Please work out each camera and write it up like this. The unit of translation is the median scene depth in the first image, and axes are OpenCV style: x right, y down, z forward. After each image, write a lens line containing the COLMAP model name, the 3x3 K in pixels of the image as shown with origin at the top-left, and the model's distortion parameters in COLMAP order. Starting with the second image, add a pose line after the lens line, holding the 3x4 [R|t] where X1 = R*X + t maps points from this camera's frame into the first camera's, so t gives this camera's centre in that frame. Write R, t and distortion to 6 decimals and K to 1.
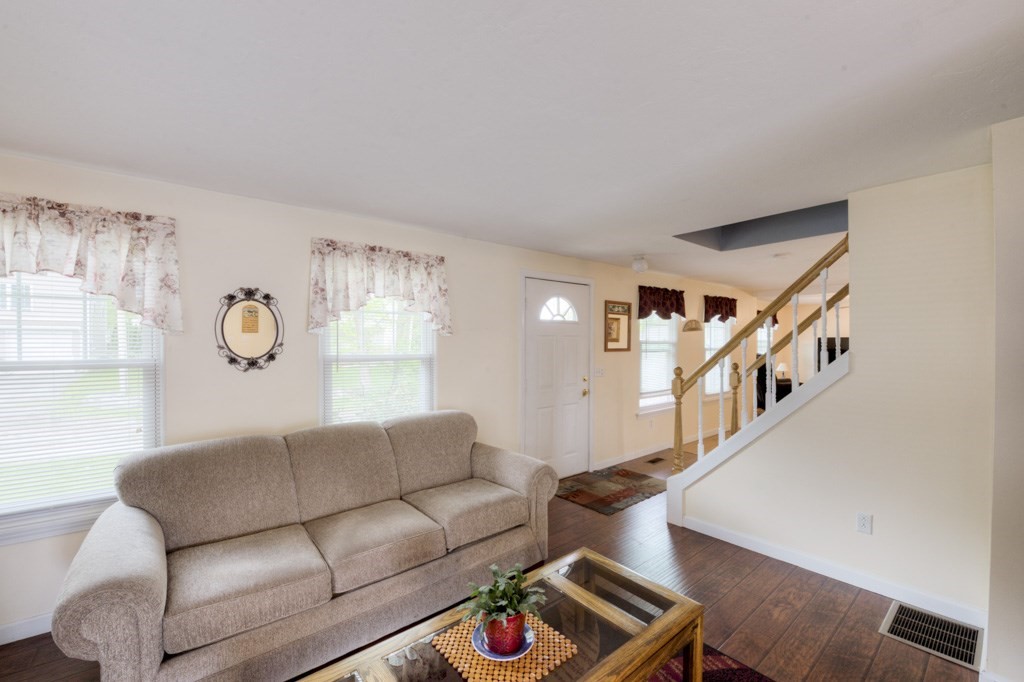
lens RADIAL K [[413.3, 0, 516.2], [0, 413.3, 340.3], [0, 0, 1]] dist [-0.001759, -0.007366]
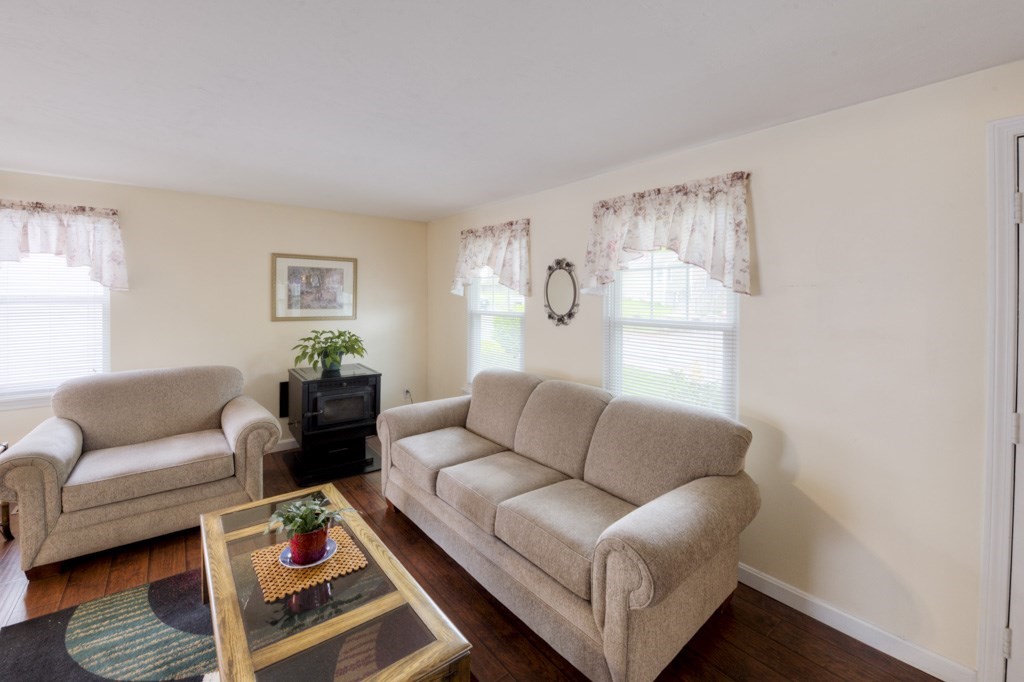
lens RADIAL K [[431.8, 0, 511.1], [0, 431.8, 300.3], [0, 0, 1]] dist [-0.000182, -0.008881]
pose [[-0.019256, 0.009906, -0.999766, 0.644862], [-0.001101, 0.999950, 0.009929, -0.014787], [0.999814, 0.001292, -0.019244, 0.865290]]
